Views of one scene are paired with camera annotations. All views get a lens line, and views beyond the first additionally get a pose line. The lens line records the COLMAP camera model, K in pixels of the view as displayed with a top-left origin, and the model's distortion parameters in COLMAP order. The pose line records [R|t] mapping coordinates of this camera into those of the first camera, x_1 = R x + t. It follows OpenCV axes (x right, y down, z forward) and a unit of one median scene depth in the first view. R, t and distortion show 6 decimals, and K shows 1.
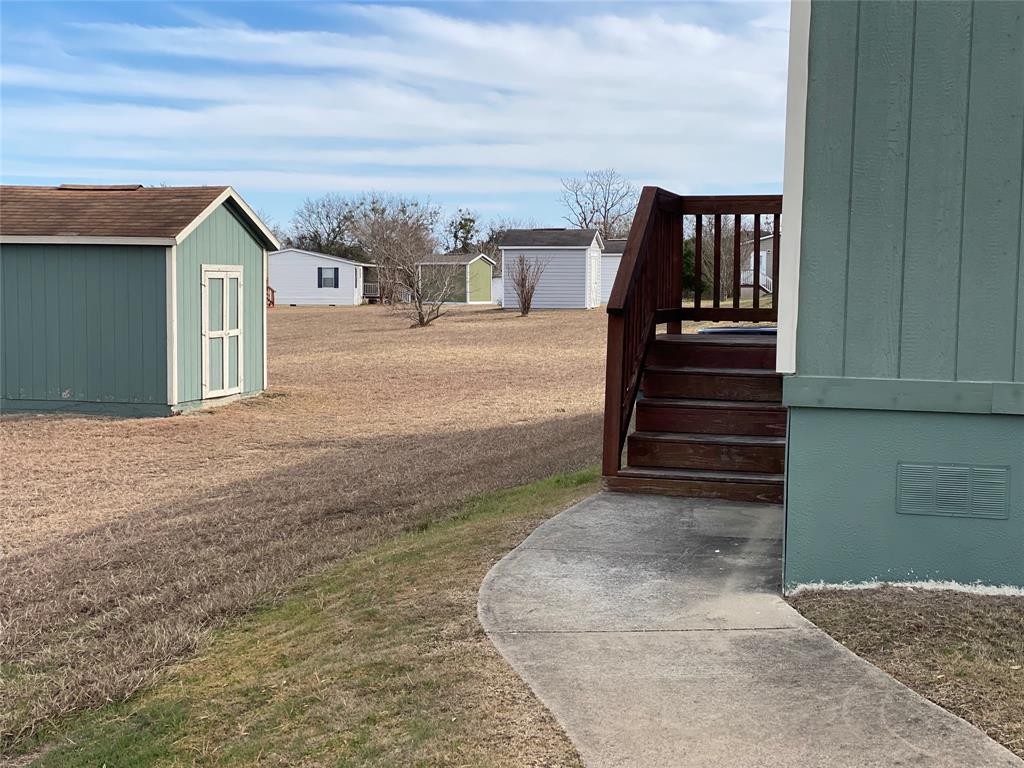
lens RADIAL K [[1573.3, 0, 512.1], [0, 1573.3, 385.6], [0, 0, 1]] dist [0.021655, 0.000000]
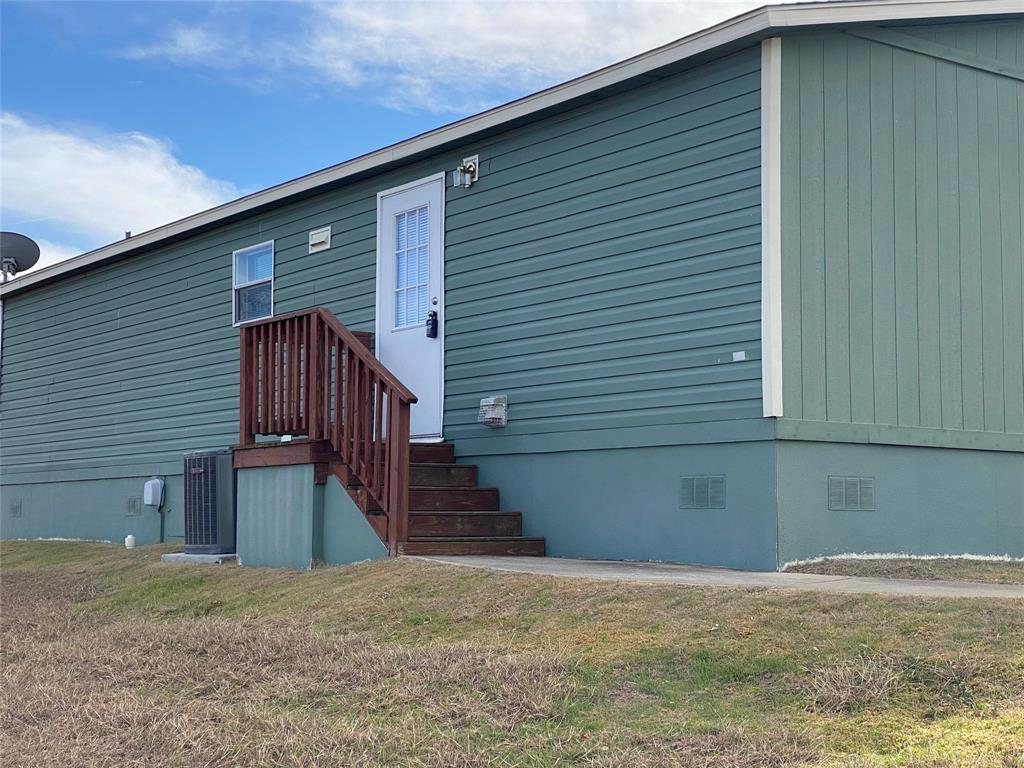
lens RADIAL K [[1573.3, 0, 511.9], [0, 1573.3, 384.0], [0, 0, 1]] dist [0.021655, 0.000000]
pose [[0.614255, 0.058794, 0.786914, -1.148116], [0.065322, 0.990009, -0.124958, 0.130841], [-0.786399, 0.128159, 0.604278, 0.308498]]
